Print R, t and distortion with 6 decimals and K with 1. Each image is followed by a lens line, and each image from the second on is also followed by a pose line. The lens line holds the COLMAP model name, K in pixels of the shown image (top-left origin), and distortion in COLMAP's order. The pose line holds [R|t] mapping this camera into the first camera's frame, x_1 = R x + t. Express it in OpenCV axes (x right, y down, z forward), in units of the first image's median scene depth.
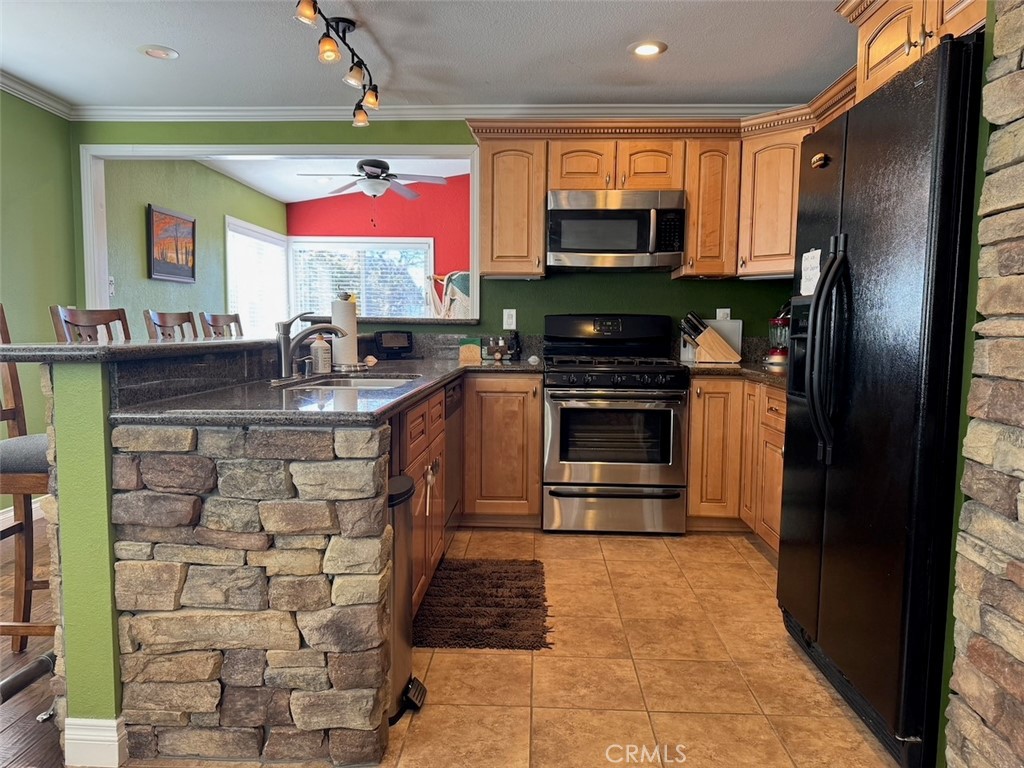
lens RADIAL K [[711.0, 0, 512.0], [0, 711.0, 384.0], [0, 0, 1]] dist [0.094536, -0.133017]
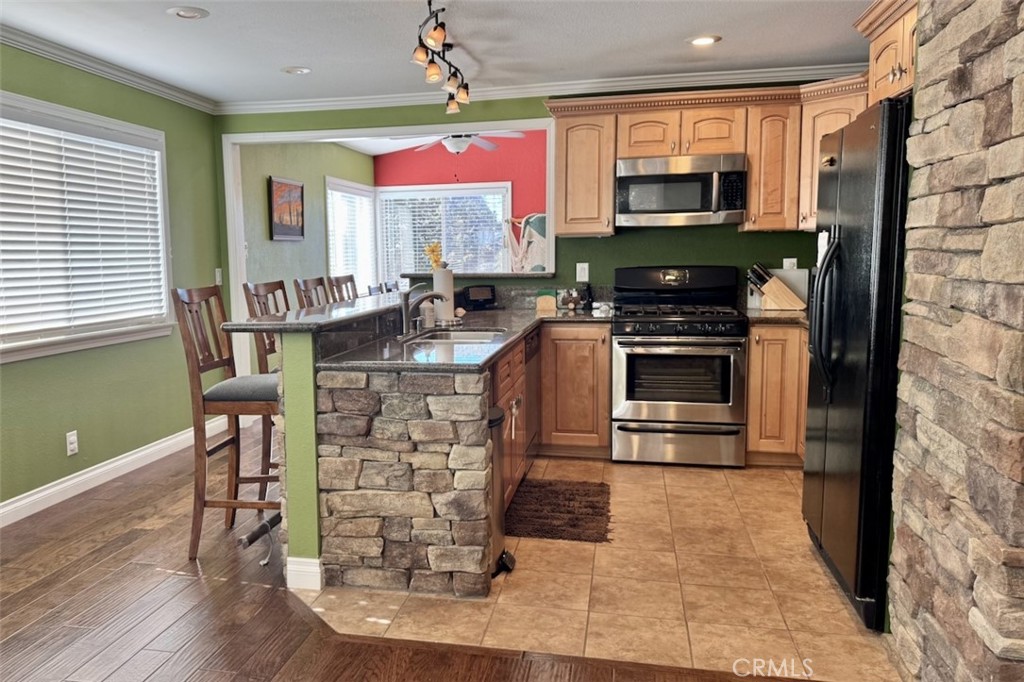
lens RADIAL K [[747.5, 0, 438.7], [0, 747.5, 345.5], [0, 0, 1]] dist [0.127052, -0.170758]
pose [[0.979159, -0.002792, -0.203078, 0.021172], [0.009728, 0.999402, 0.033168, -0.025959], [0.202864, -0.034452, 0.978601, -0.281767]]
